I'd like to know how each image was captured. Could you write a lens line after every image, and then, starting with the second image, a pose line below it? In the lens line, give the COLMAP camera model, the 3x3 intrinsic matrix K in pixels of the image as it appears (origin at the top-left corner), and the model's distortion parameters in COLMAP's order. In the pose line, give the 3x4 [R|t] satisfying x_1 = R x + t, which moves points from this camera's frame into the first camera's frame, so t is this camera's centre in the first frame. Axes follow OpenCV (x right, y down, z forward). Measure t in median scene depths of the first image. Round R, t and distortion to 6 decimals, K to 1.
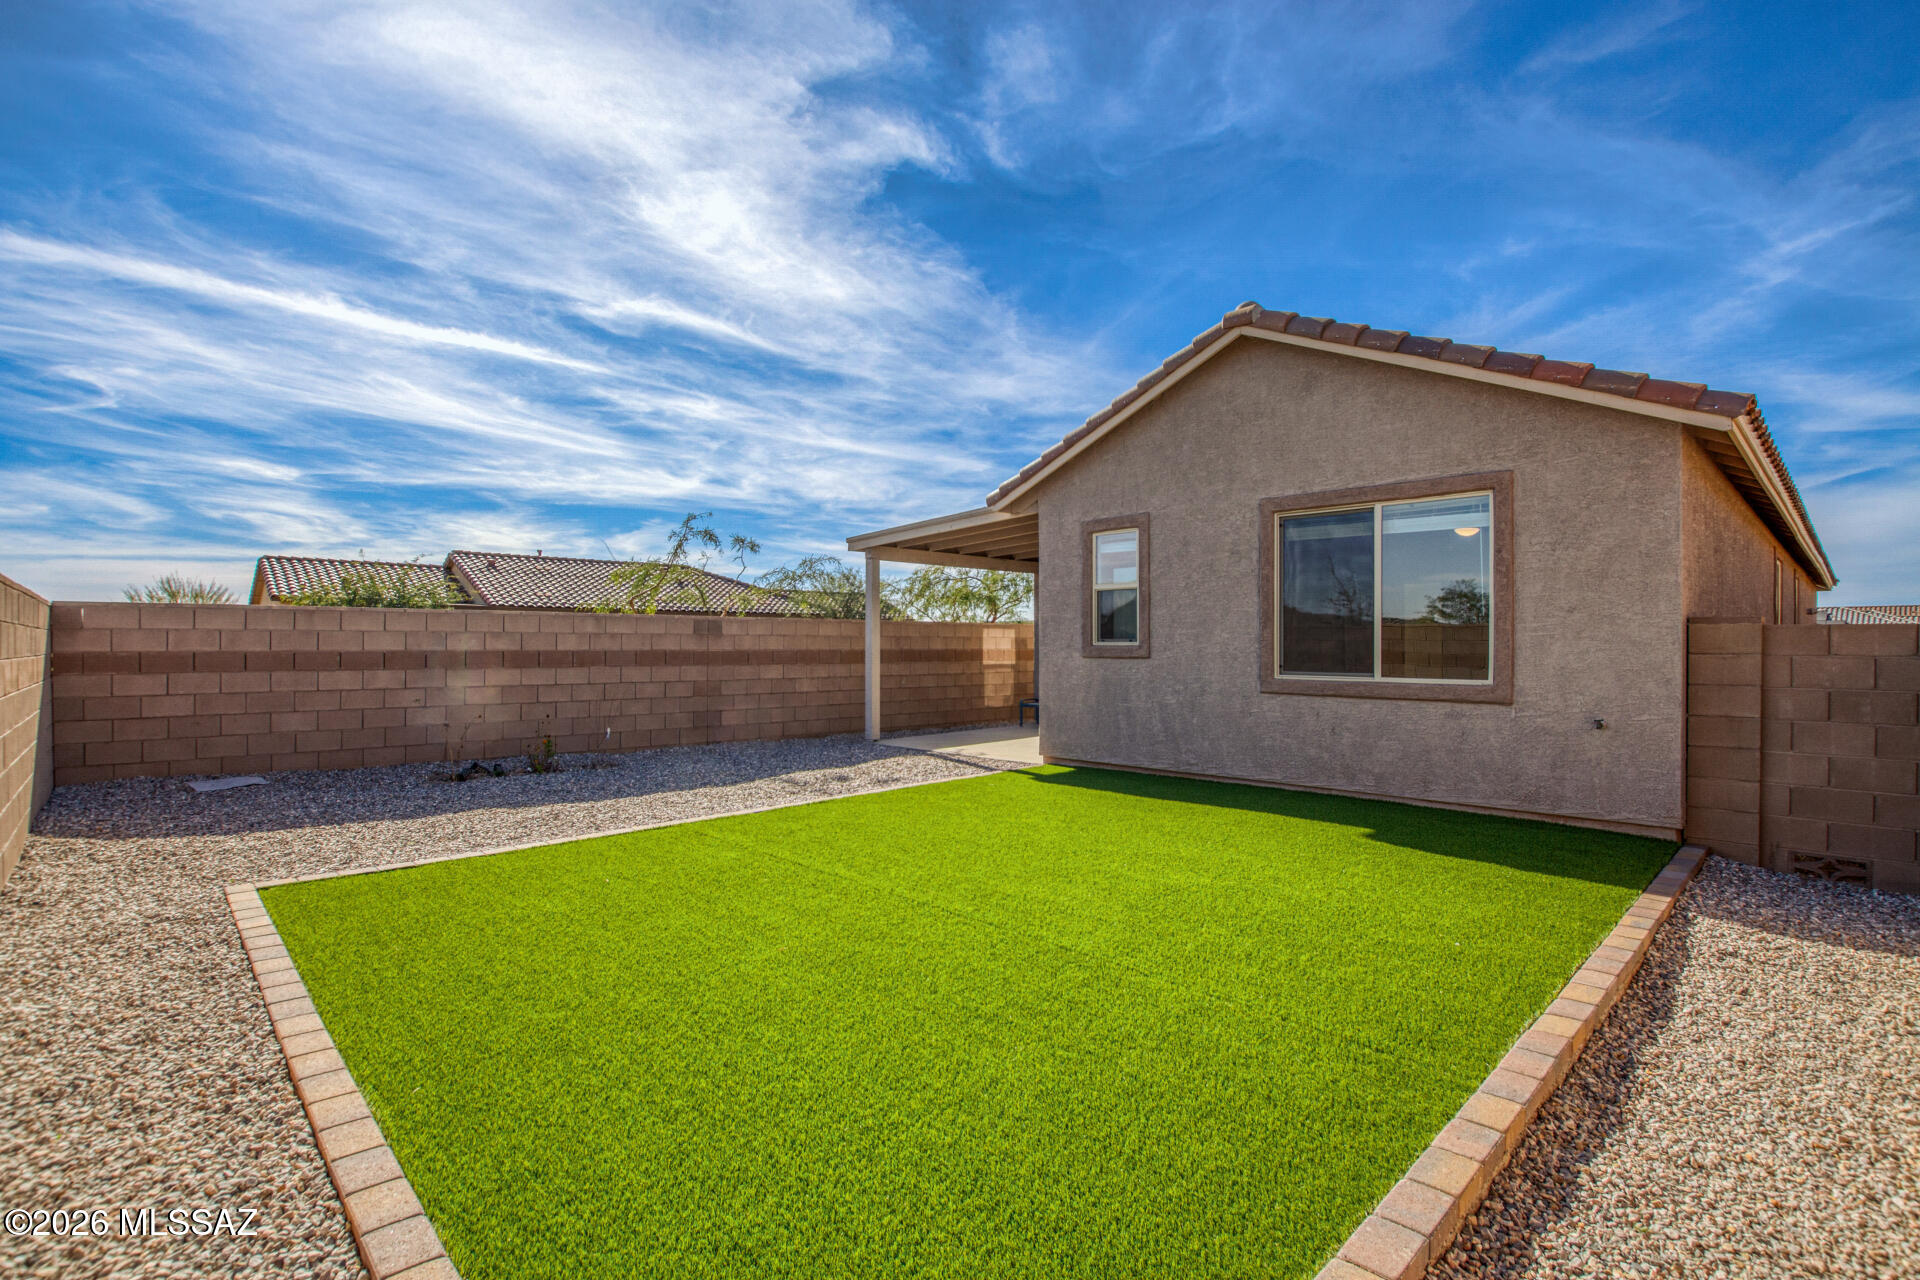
lens RADIAL K [[902.5, 0, 958.1], [0, 902.5, 639.1], [0, 0, 1]] dist [0.006023, 0.001854]
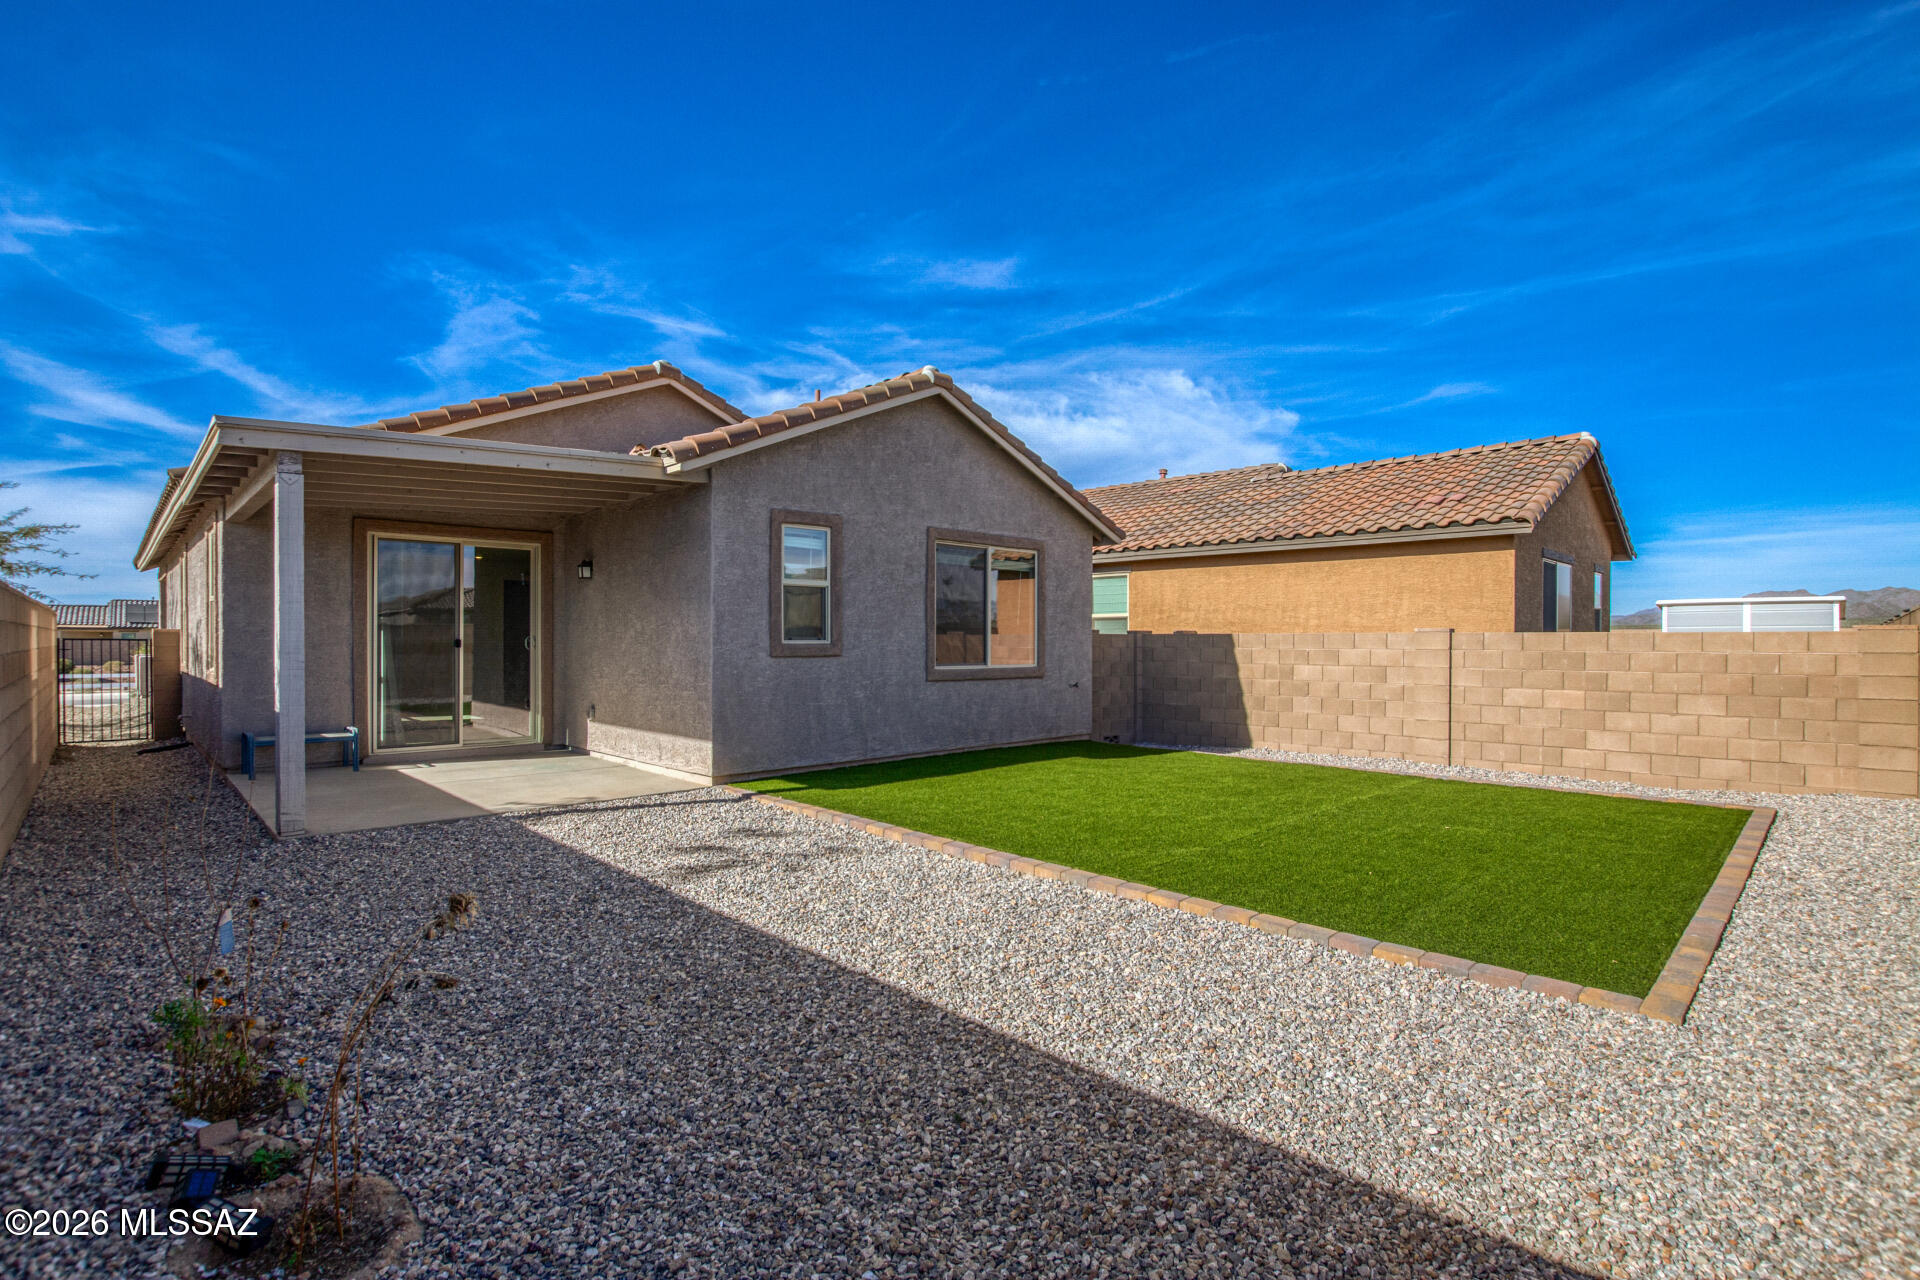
lens RADIAL K [[902.5, 0, 967.5], [0, 902.5, 648.3], [0, 0, 1]] dist [0.006023, 0.001854]
pose [[0.000436, -0.004571, 0.999989, -0.829742], [-0.003981, 0.999982, 0.004573, 0.006866], [-0.999992, -0.003983, 0.000417, 0.858617]]
